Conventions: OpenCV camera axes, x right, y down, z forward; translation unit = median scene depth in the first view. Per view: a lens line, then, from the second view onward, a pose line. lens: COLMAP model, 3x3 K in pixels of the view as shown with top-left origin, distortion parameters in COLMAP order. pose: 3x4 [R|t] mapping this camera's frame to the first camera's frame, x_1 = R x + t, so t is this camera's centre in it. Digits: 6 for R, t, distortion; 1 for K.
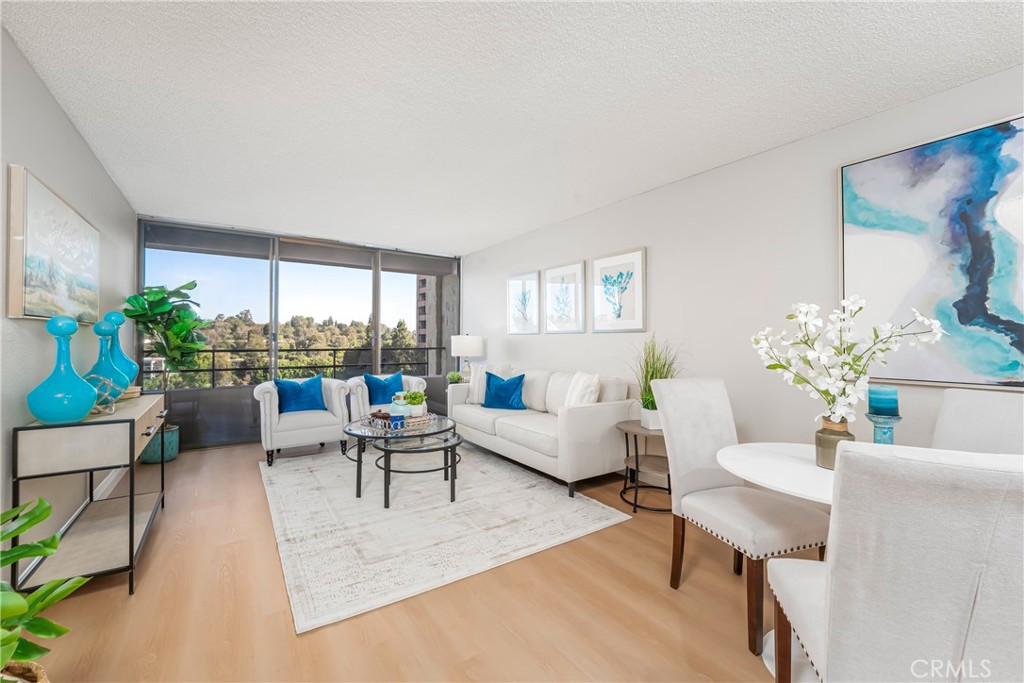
lens RADIAL K [[425.1, 0, 510.5], [0, 425.1, 337.7], [0, 0, 1]] dist [-0.001482, -0.000055]
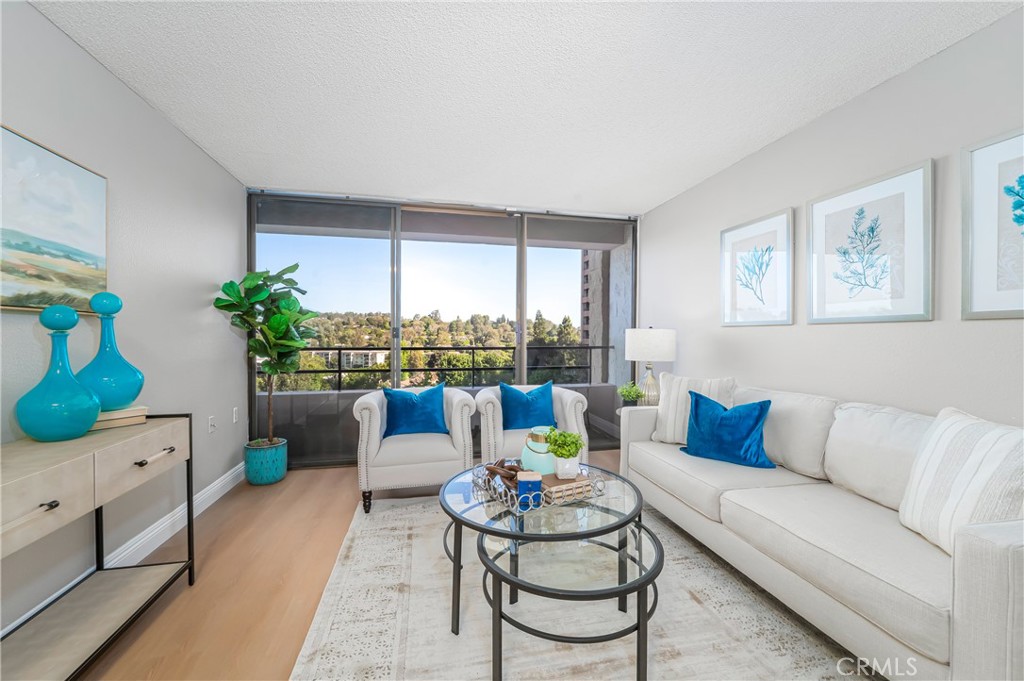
lens RADIAL K [[425.1, 0, 510.5], [0, 425.1, 336.7], [0, 0, 1]] dist [-0.001482, -0.000055]
pose [[0.927446, 0.000958, -0.373956, -0.068220], [0.001536, 0.999979, 0.006371, 0.002342], [0.373954, -0.006483, 0.927425, 0.379471]]
